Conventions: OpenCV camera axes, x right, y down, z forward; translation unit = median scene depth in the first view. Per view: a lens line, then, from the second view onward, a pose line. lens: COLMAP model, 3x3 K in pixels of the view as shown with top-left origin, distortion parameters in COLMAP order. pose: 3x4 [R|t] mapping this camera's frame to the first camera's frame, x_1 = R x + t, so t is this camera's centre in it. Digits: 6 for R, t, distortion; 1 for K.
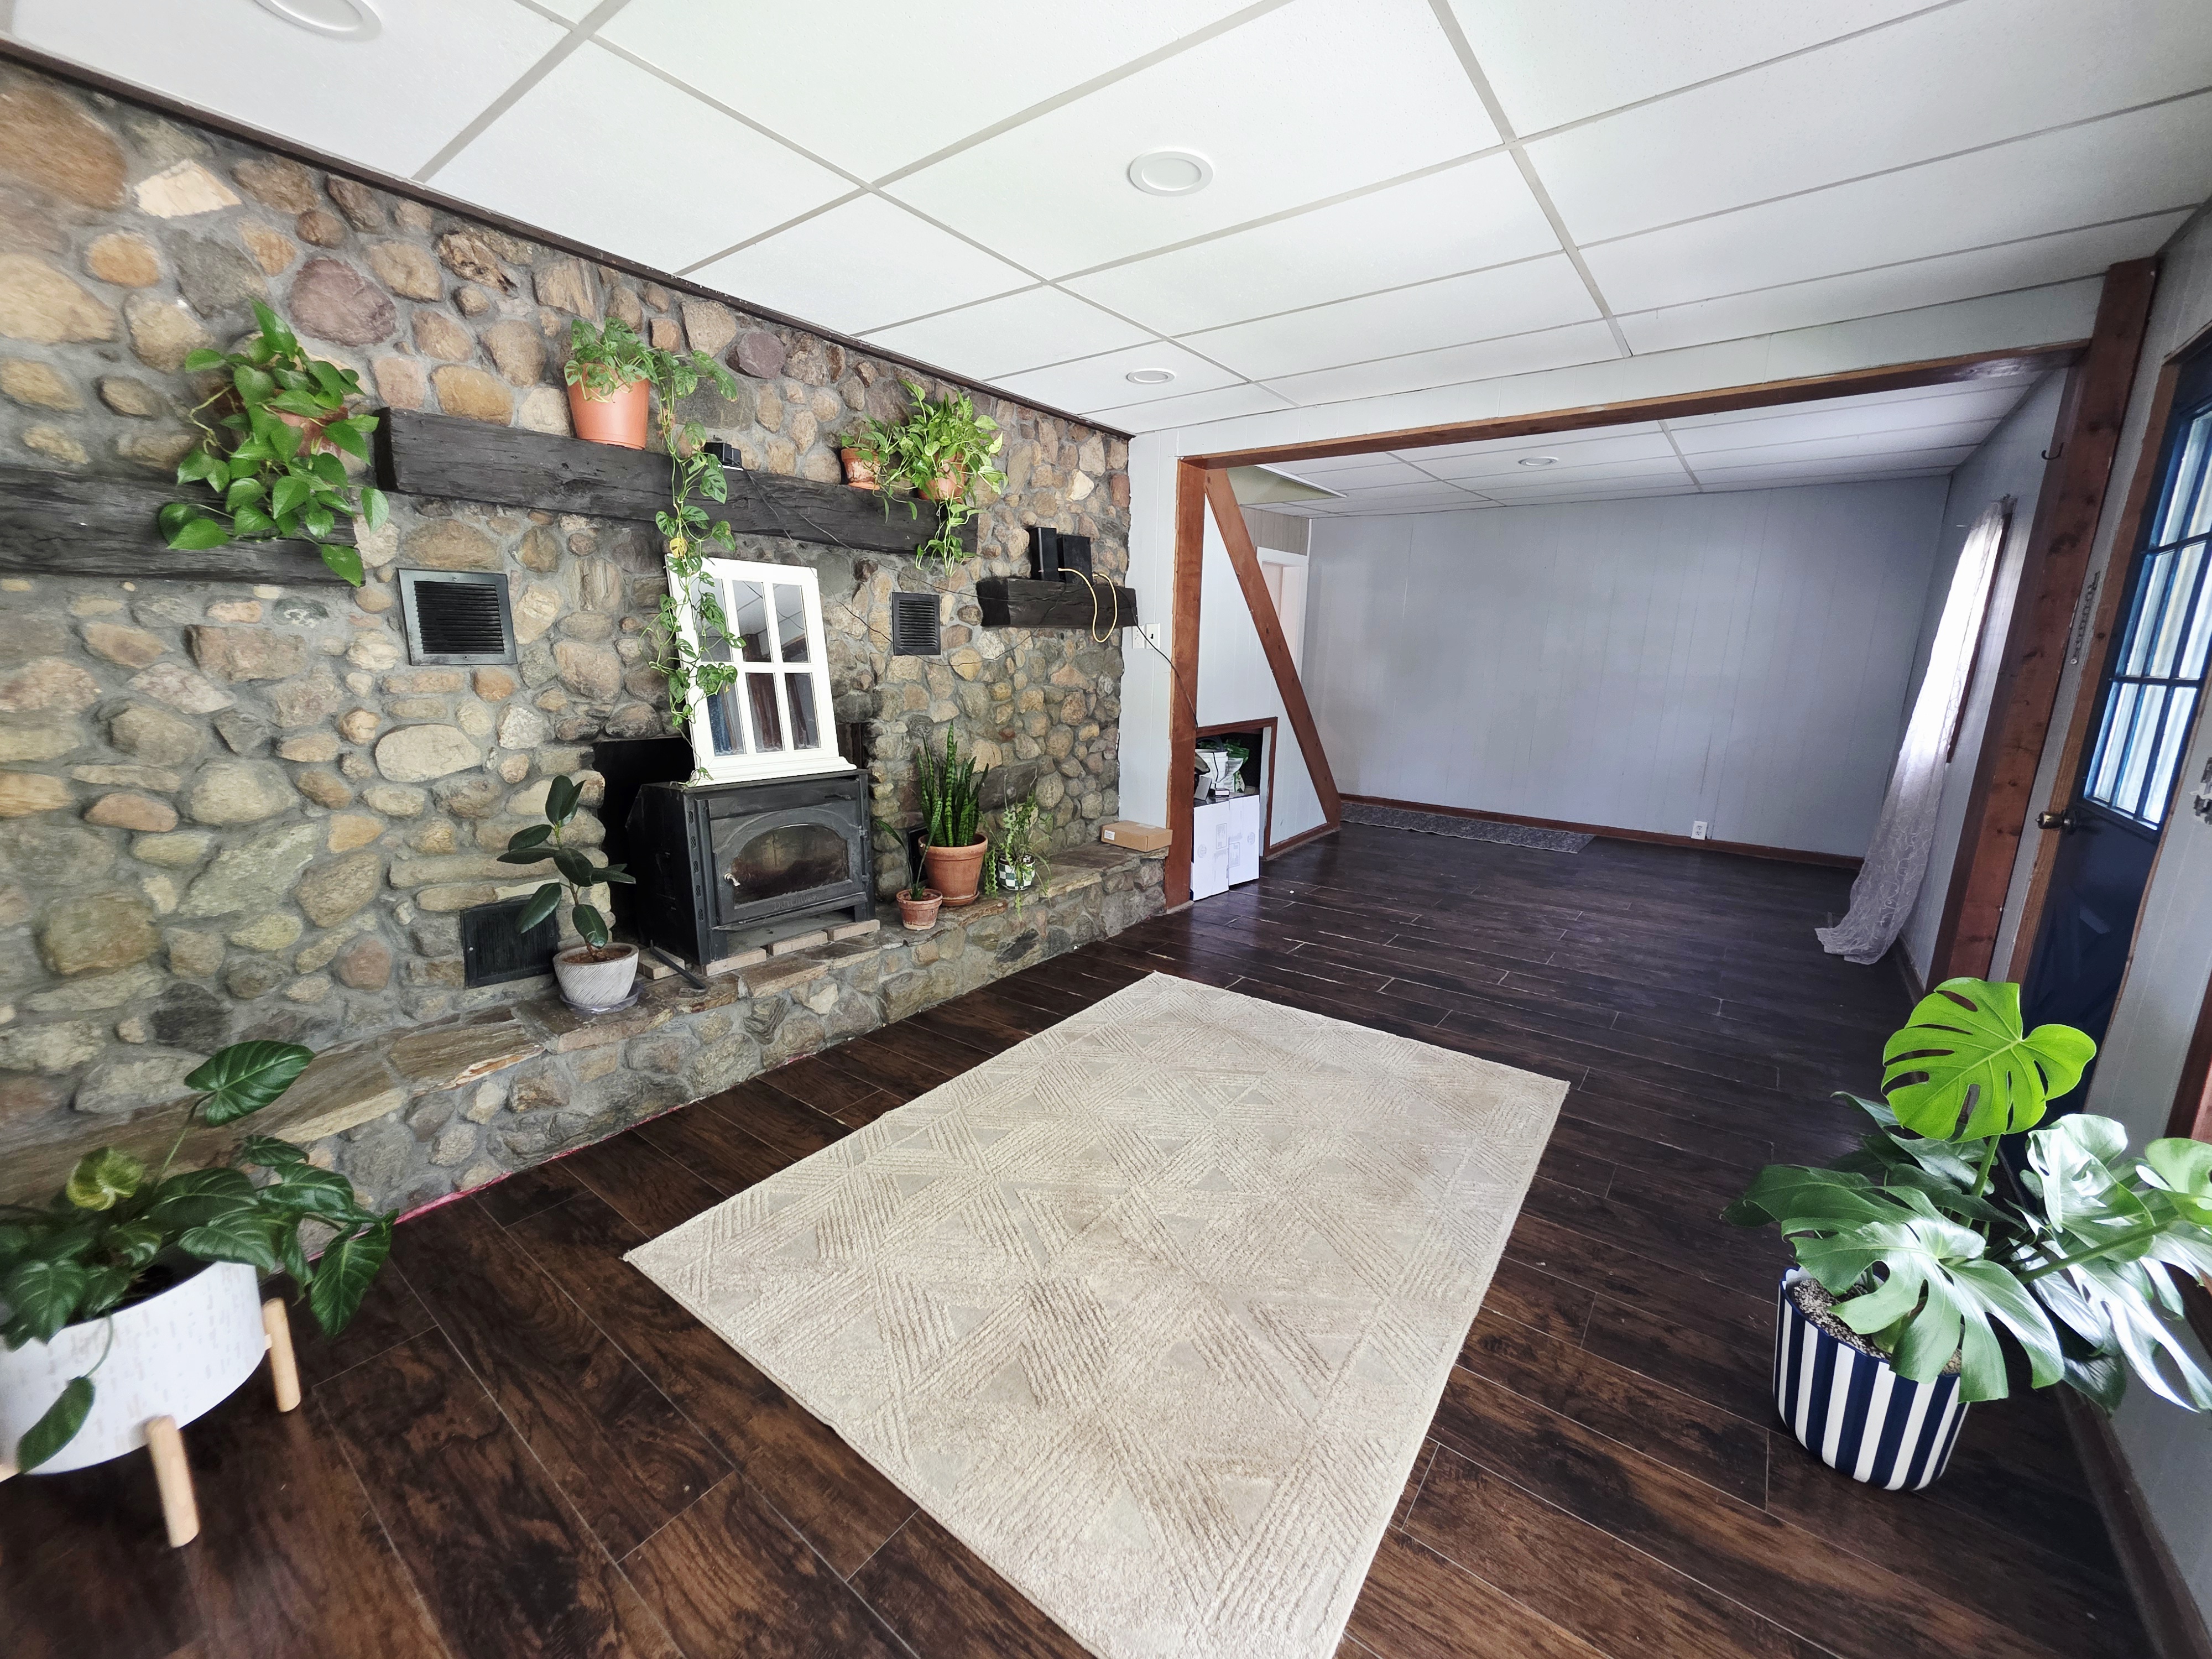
lens RADIAL K [[881.4, 0, 1098.2], [0, 881.4, 833.5], [0, 0, 1]] dist [0.003104, -0.000862]
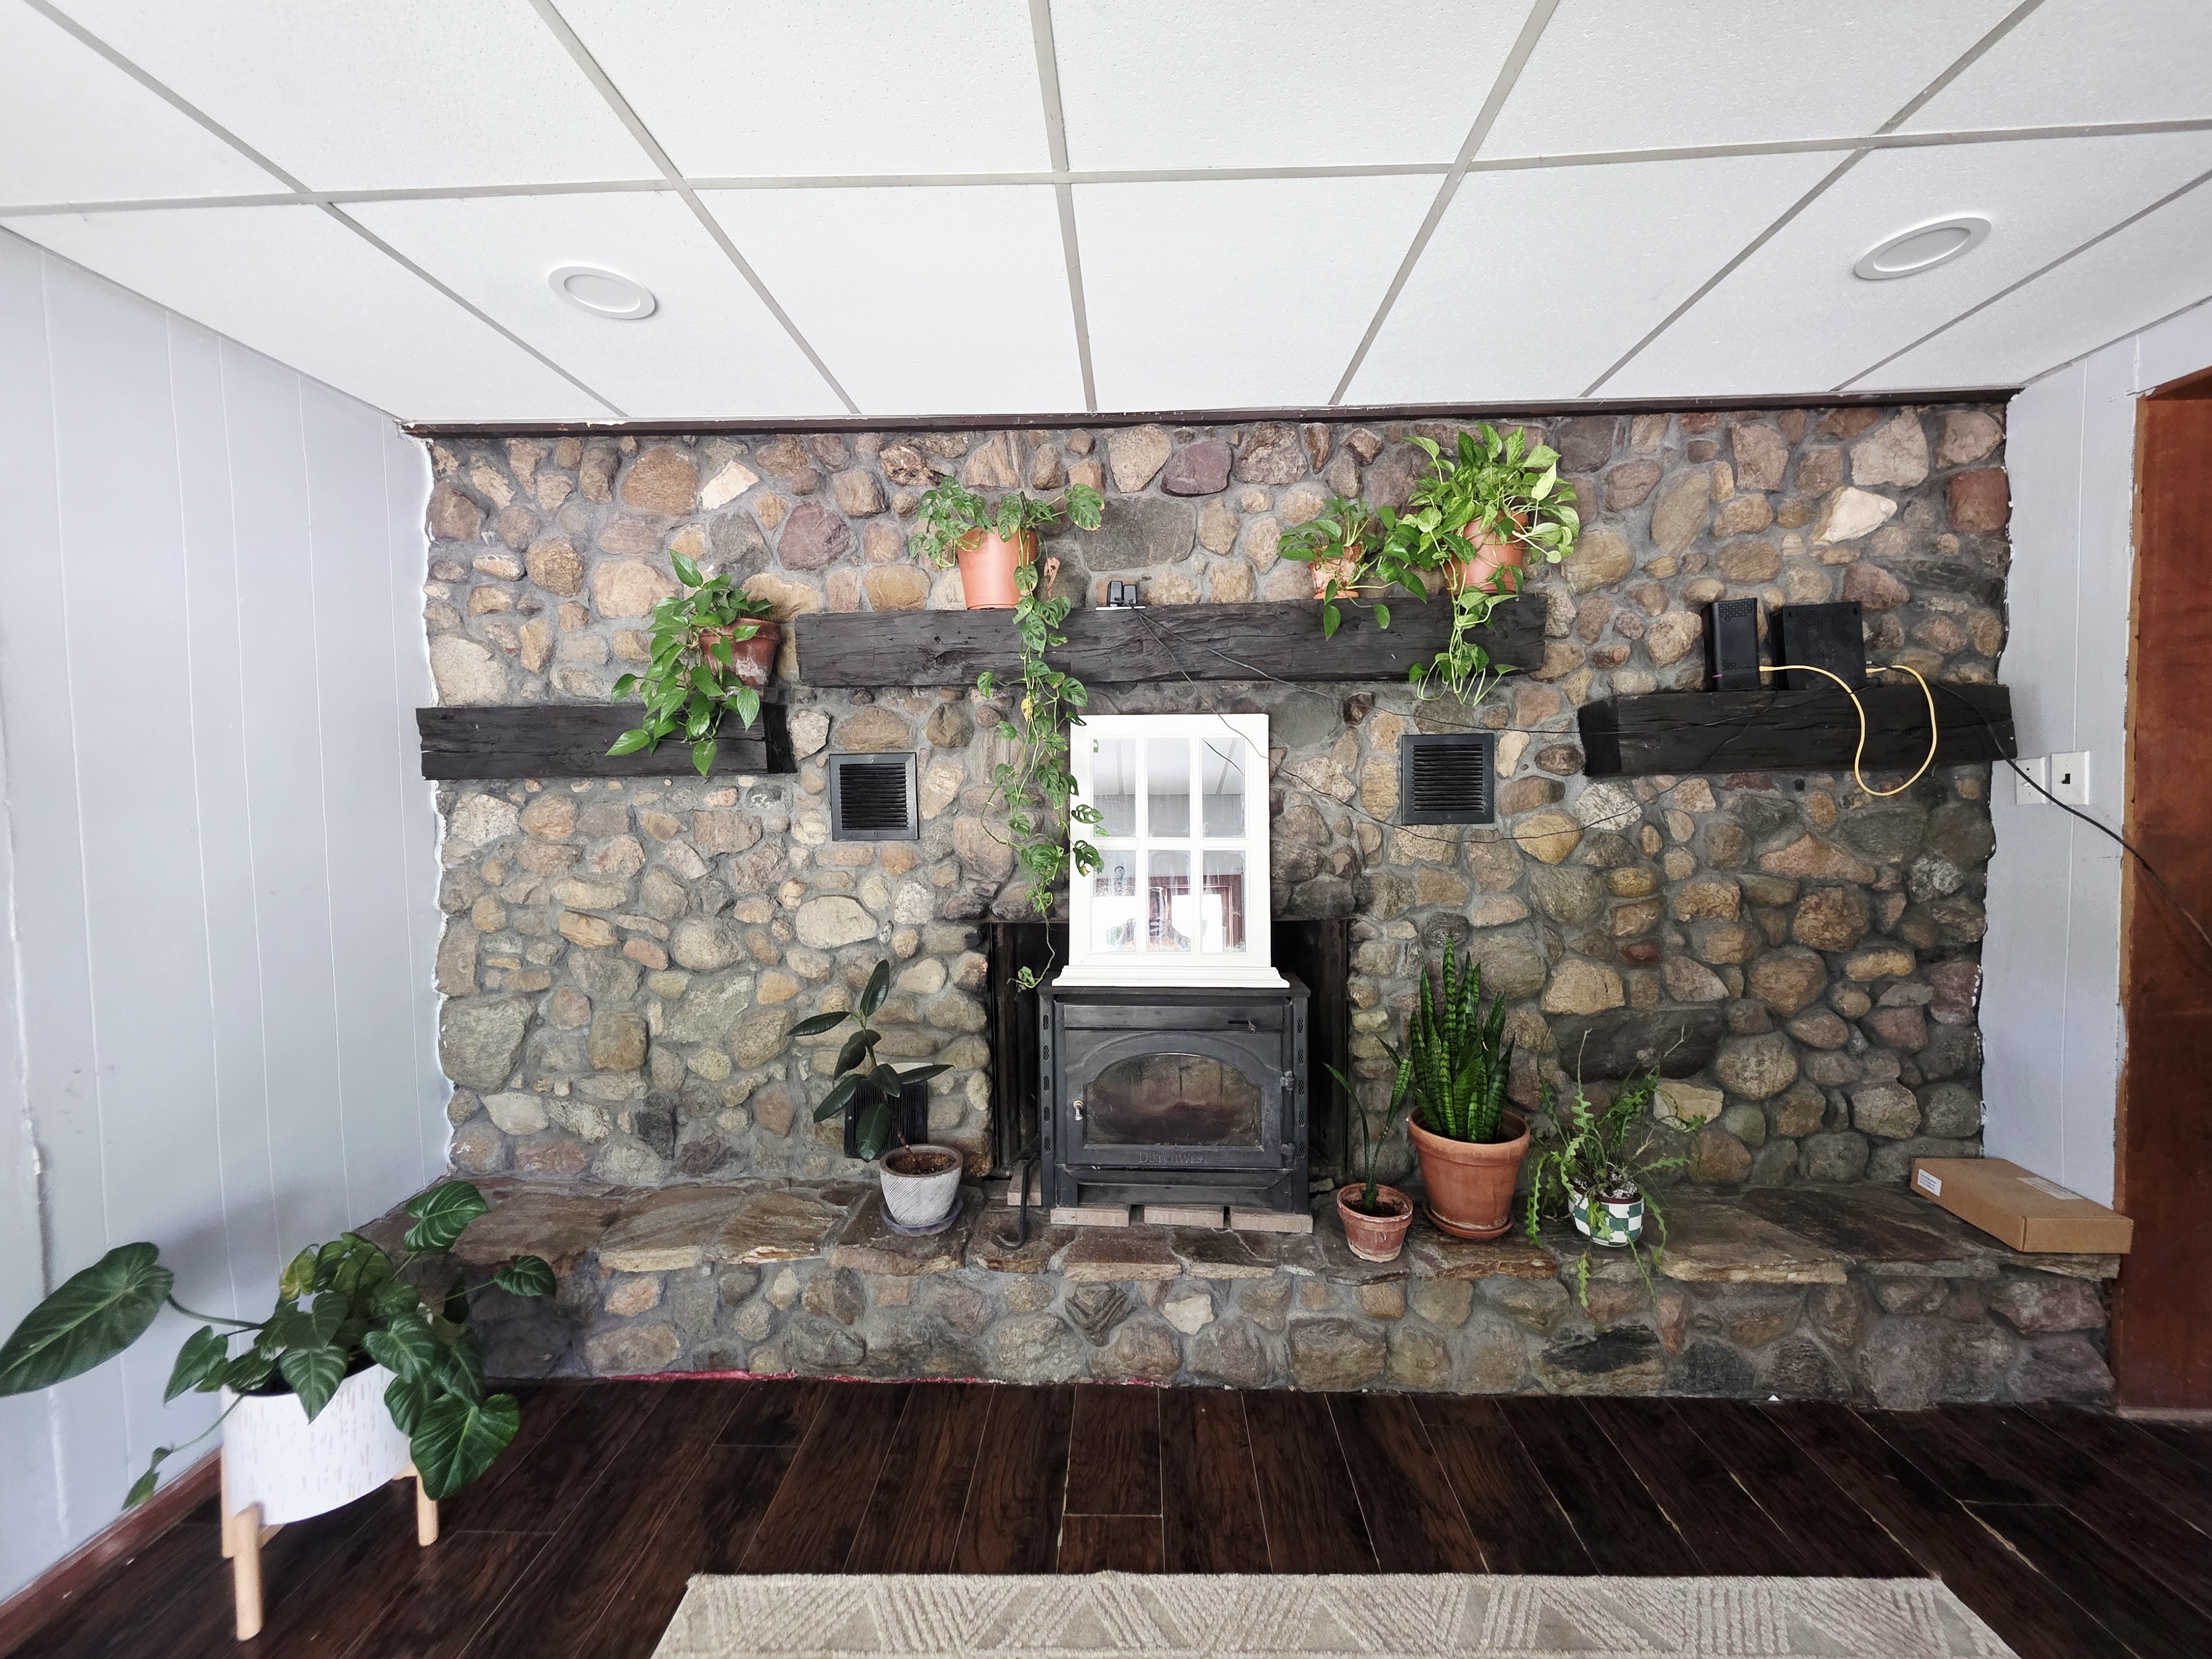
lens RADIAL K [[881.4, 0, 1108.9], [0, 881.4, 825.8], [0, 0, 1]] dist [0.003104, -0.000862]
pose [[0.575729, 0.011328, -0.817562, 0.220048], [-0.149398, 0.984528, -0.091565, -0.118342], [0.803876, 0.174859, 0.568514, 0.483545]]
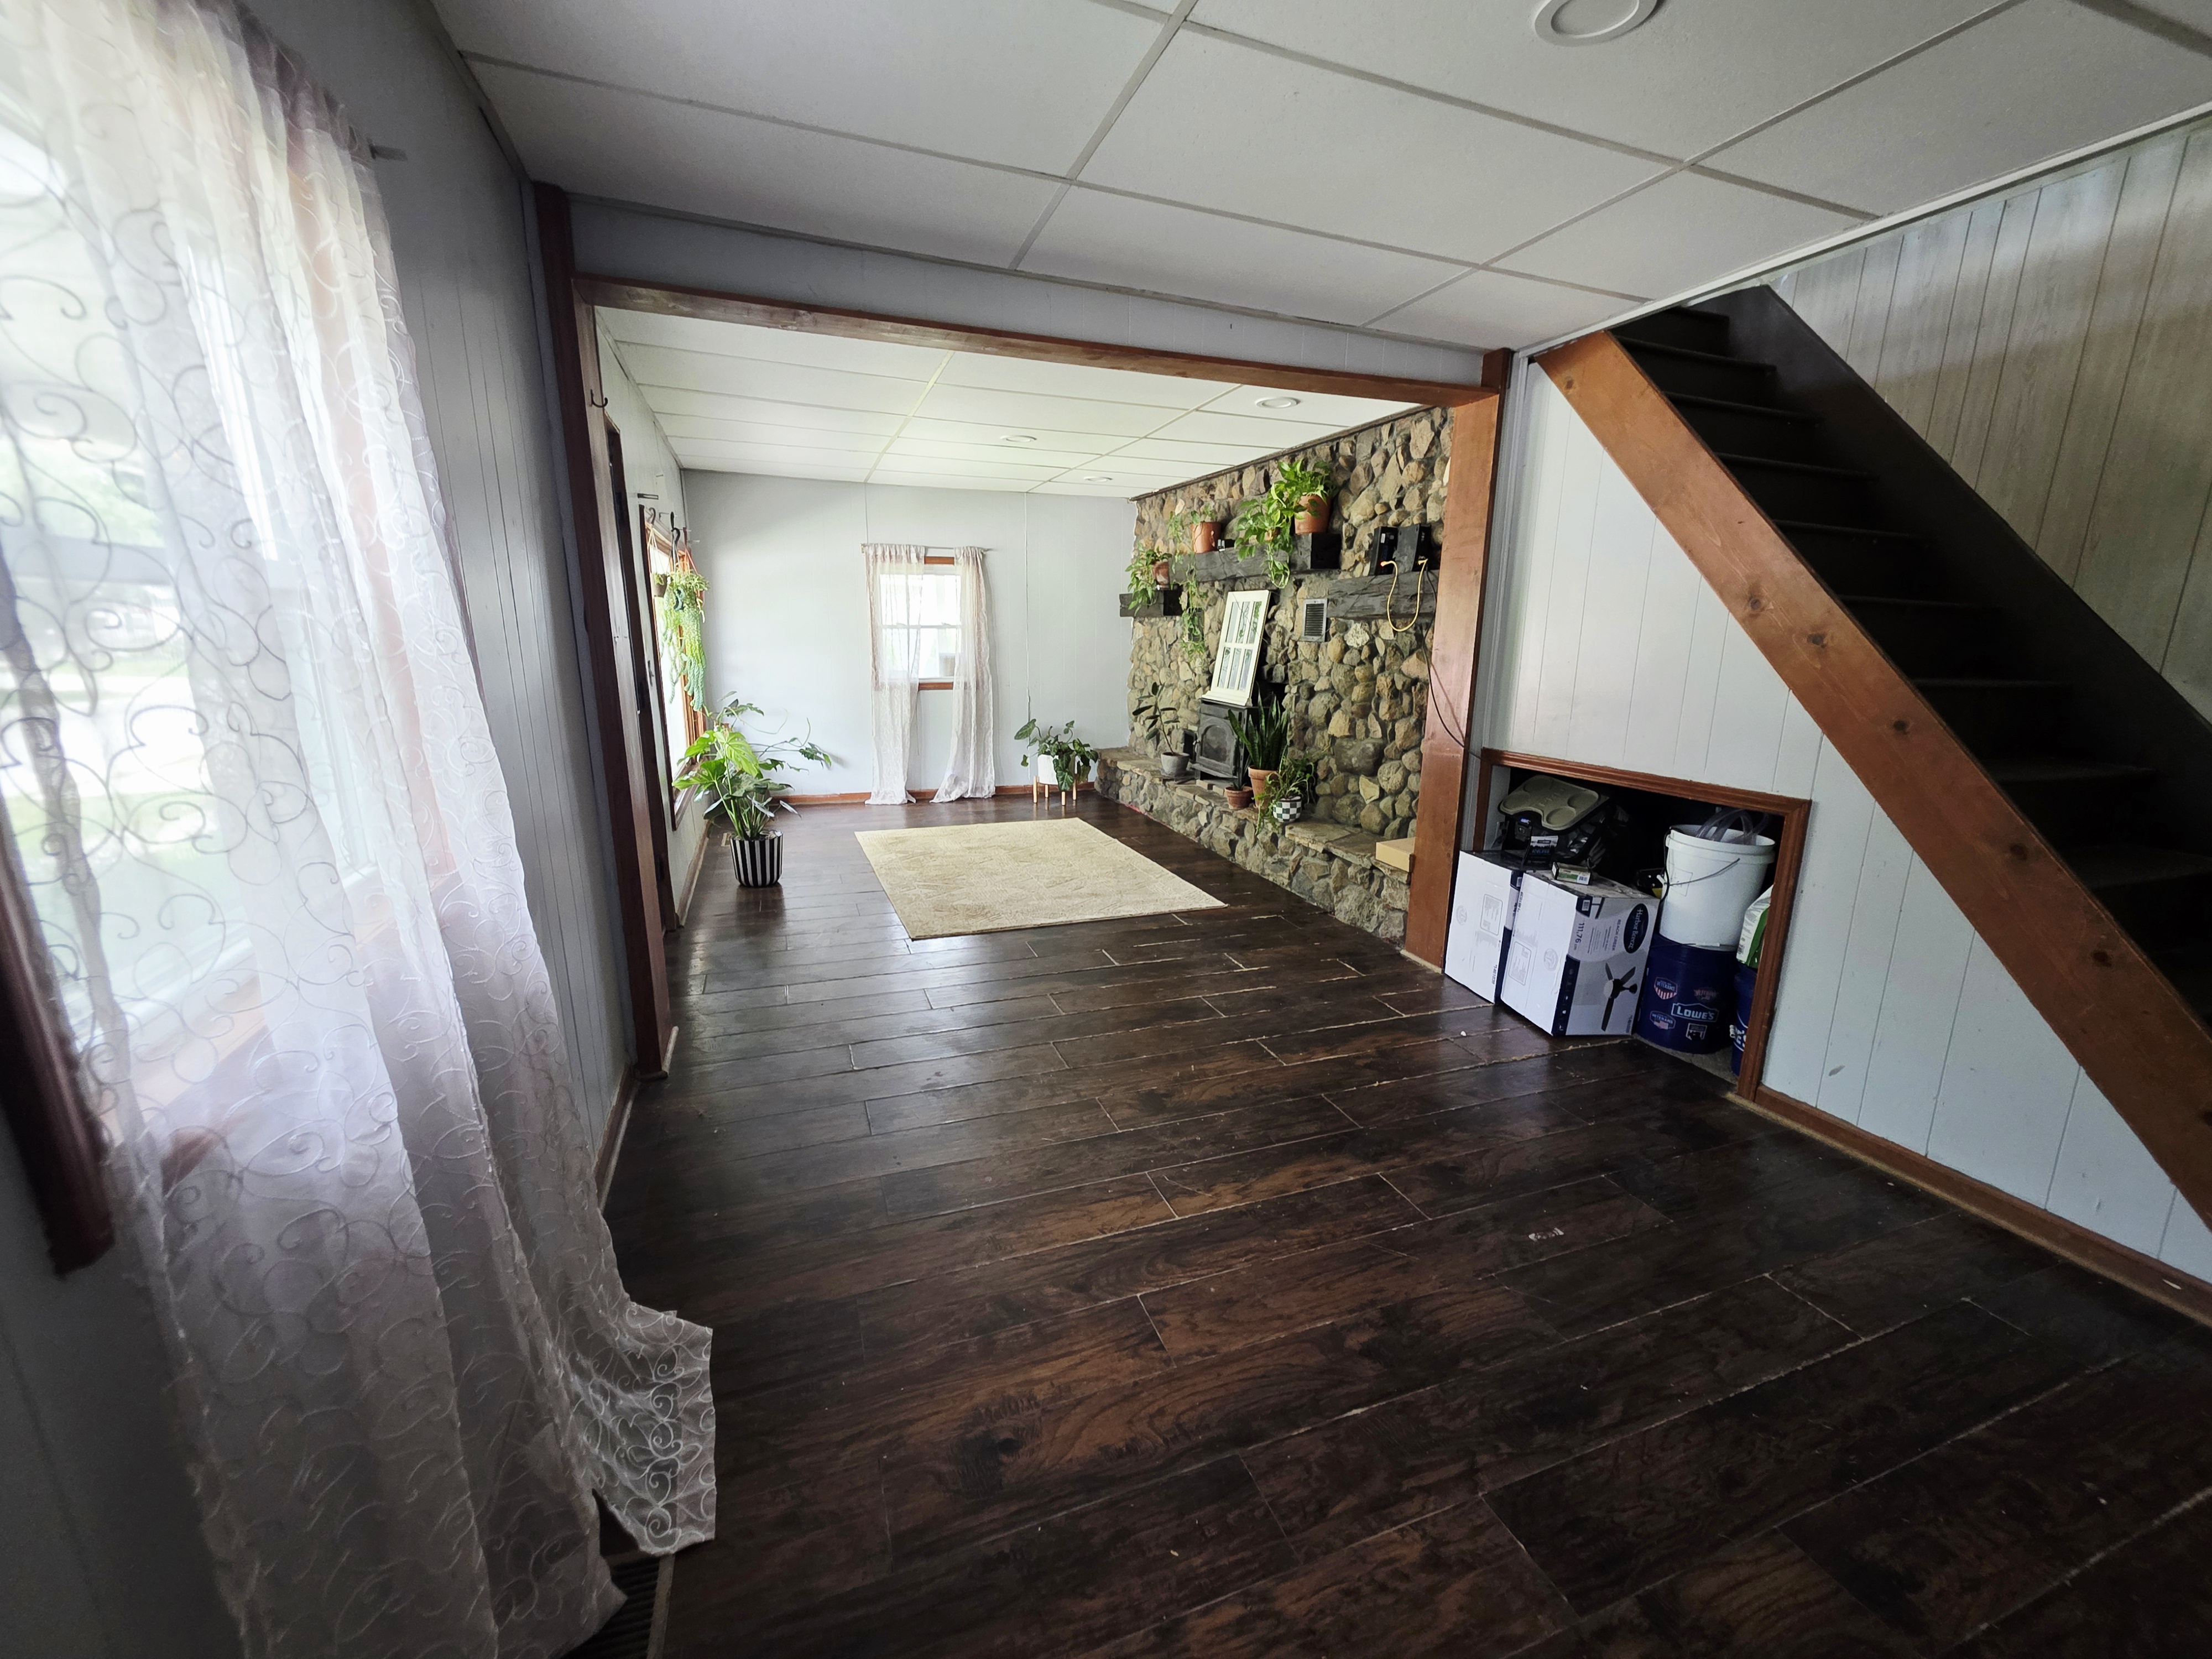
lens RADIAL K [[881.4, 0, 1106.3], [0, 881.4, 830.8], [0, 0, 1]] dist [0.003104, -0.000862]
pose [[-0.532520, 0.170578, -0.829051, 1.388816], [-0.196173, 0.927939, 0.316931, -0.350883], [0.823371, 0.331410, -0.460683, 1.706757]]
